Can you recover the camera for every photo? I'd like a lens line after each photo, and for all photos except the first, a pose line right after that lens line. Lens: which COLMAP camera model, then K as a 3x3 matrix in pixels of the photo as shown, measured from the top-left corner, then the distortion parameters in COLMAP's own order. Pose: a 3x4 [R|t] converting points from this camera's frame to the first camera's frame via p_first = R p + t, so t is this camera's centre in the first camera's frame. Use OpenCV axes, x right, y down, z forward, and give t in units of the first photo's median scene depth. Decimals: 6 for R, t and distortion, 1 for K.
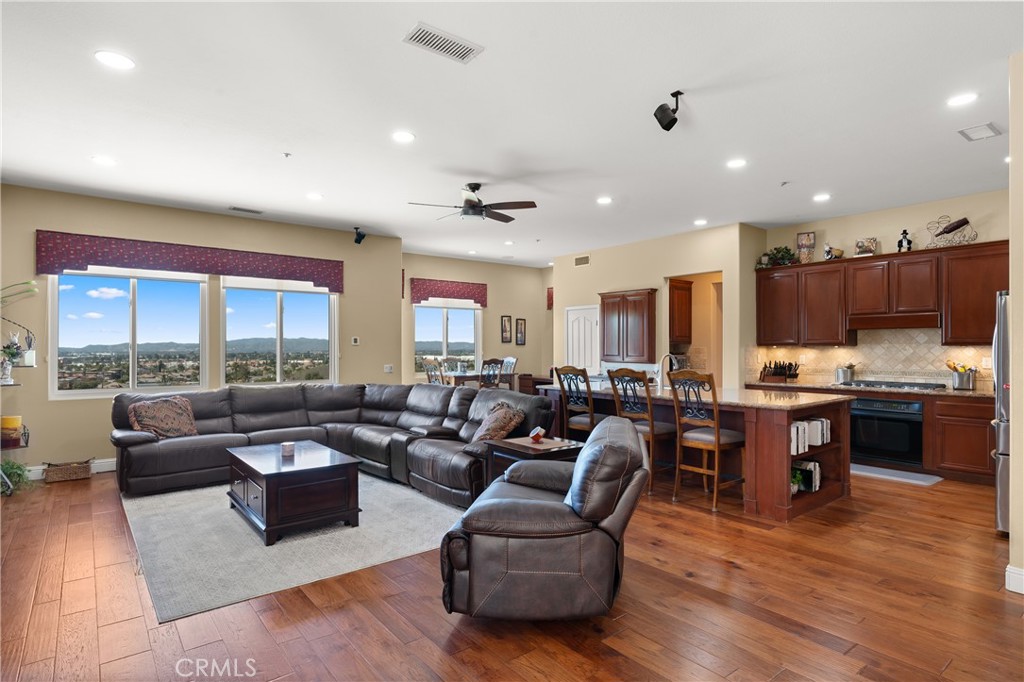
lens RADIAL K [[545.1, 0, 512.0], [0, 545.1, 341.0], [0, 0, 1]] dist [-0.004265, -0.000894]
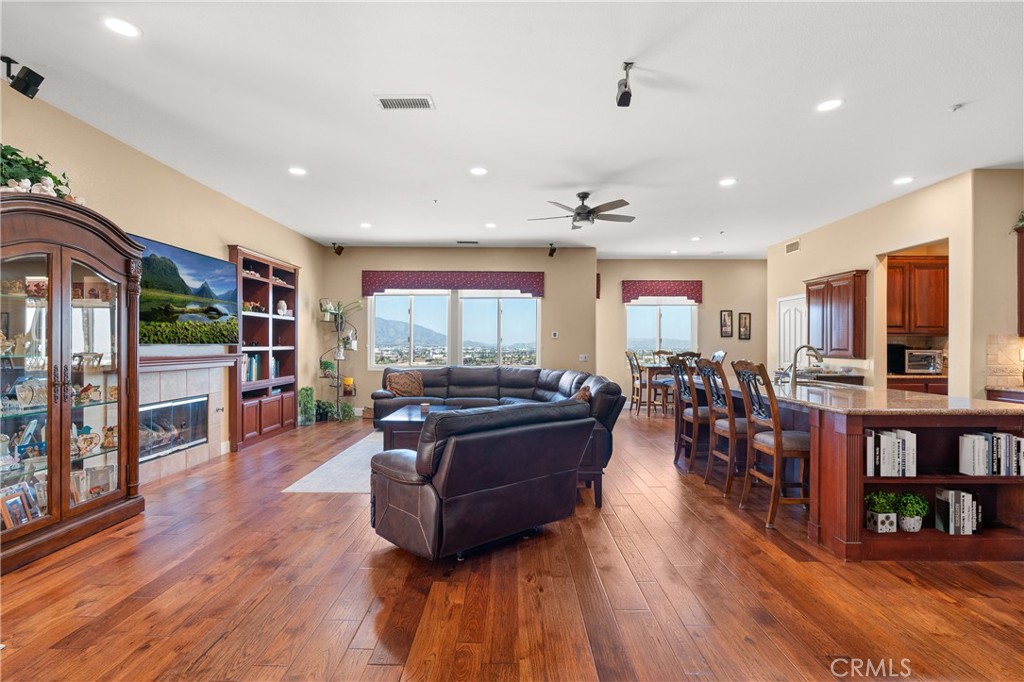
lens RADIAL K [[465.3, 0, 512.0], [0, 465.3, 341.0], [0, 0, 1]] dist [-0.000073, 0.000372]
pose [[0.780857, -0.000297, -0.624710, 0.313540], [0.001104, 0.999999, 0.000903, 0.013237], [0.624709, -0.001395, 0.780856, 0.114094]]
